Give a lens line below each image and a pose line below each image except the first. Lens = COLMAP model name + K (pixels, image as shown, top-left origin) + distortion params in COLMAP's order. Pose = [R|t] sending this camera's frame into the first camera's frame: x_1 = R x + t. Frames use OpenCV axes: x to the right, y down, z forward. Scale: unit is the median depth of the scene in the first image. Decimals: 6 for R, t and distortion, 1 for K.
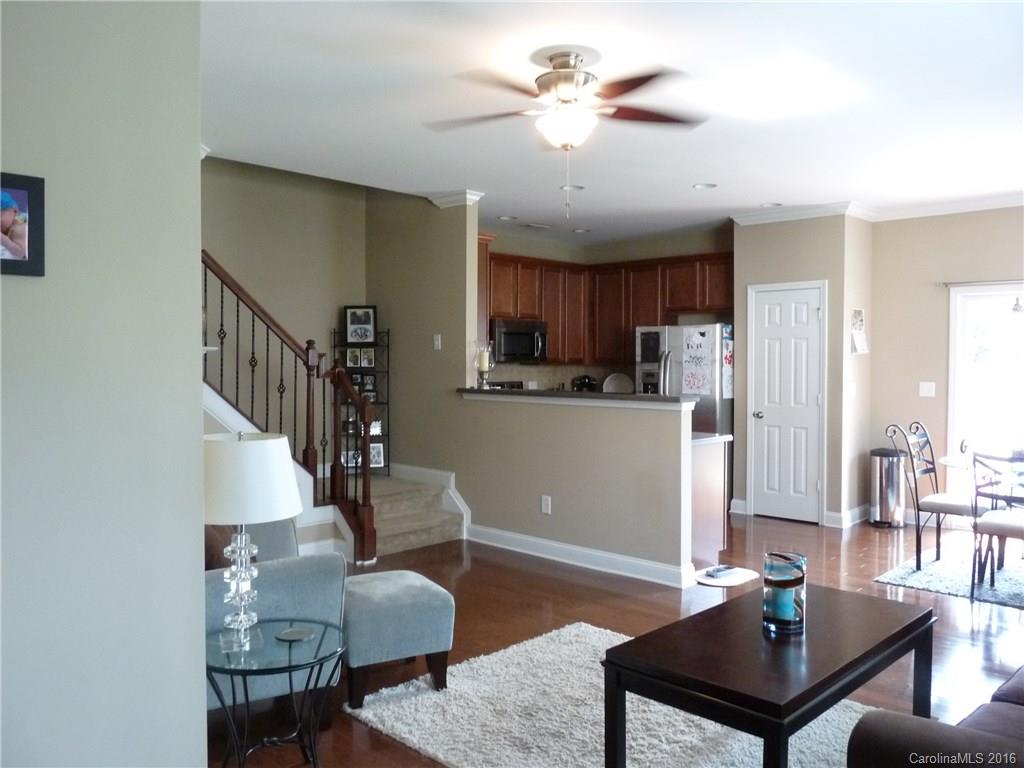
lens RADIAL K [[818.4, 0, 510.2], [0, 818.4, 378.1], [0, 0, 1]] dist [-0.033529, -0.007757]
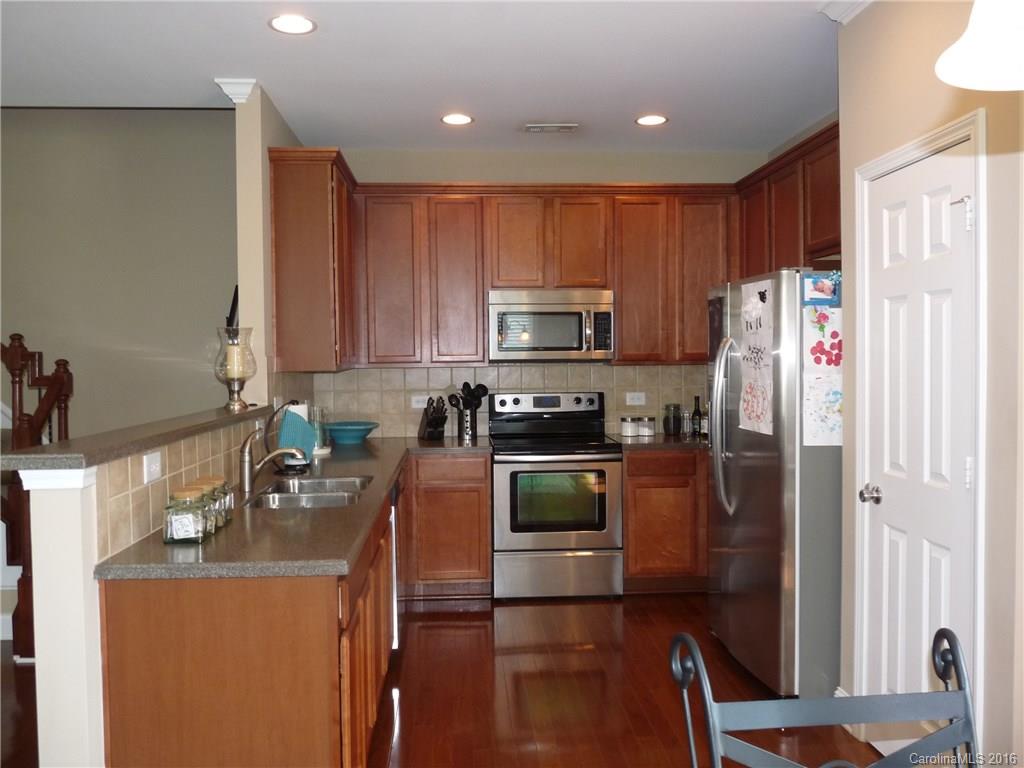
lens RADIAL K [[818.4, 0, 510.2], [0, 818.4, 378.1], [0, 0, 1]] dist [-0.033529, -0.007757]
pose [[0.738733, 0.011118, -0.673907, 0.429877], [-0.006913, 0.999936, 0.008919, -0.012942], [0.673963, -0.001930, 0.738763, 0.588190]]
